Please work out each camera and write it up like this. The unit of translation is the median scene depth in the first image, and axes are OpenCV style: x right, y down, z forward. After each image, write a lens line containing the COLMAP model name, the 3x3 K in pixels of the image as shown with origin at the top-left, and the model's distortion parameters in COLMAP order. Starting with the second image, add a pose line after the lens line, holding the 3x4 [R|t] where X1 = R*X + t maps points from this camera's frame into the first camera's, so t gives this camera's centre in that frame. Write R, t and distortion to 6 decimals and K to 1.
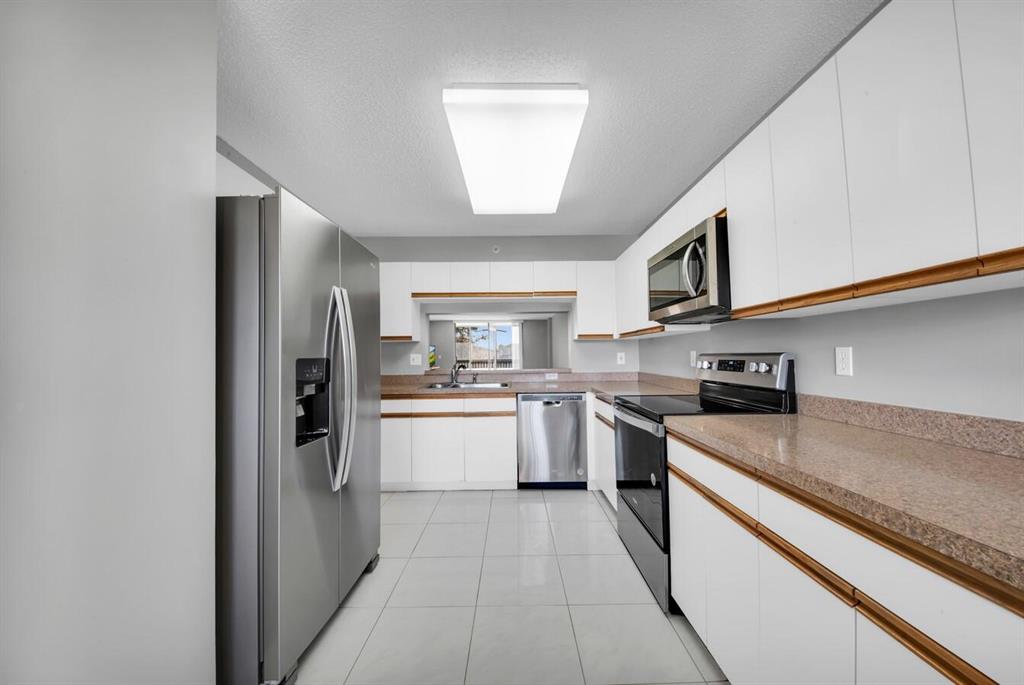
lens RADIAL K [[356.5, 0, 520.7], [0, 356.5, 349.1], [0, 0, 1]] dist [-0.000151, -0.000218]
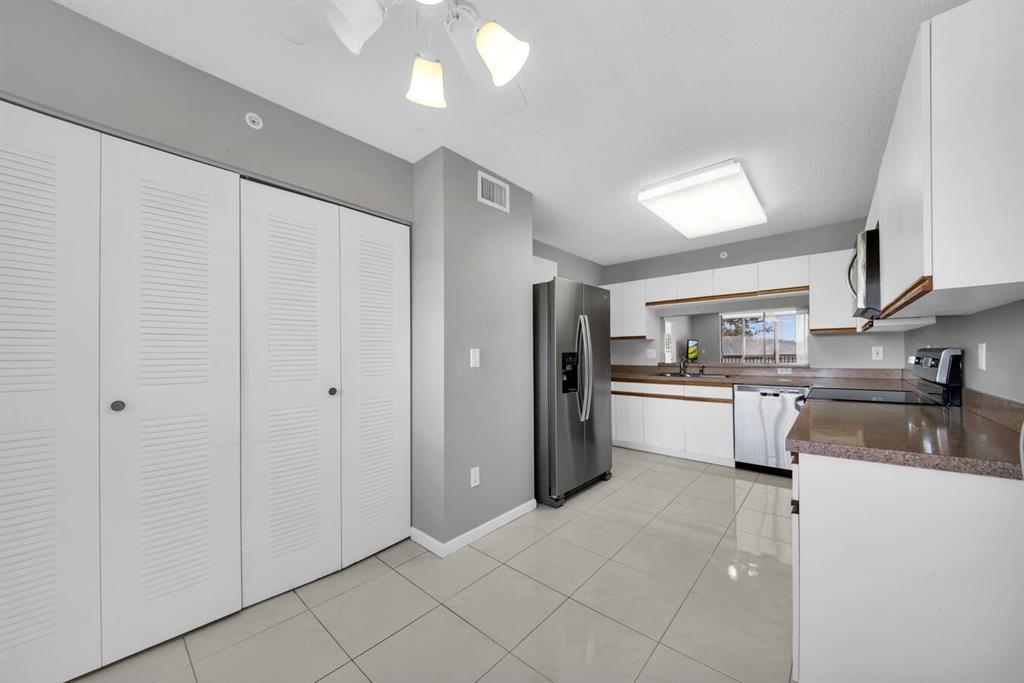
lens RADIAL K [[356.5, 0, 520.0], [0, 356.5, 347.1], [0, 0, 1]] dist [-0.000151, -0.000218]
pose [[0.742212, -0.008552, -0.670110, 0.252083], [0.015068, 0.999879, 0.003929, -0.008164], [0.669995, -0.013013, 0.742251, -0.311143]]
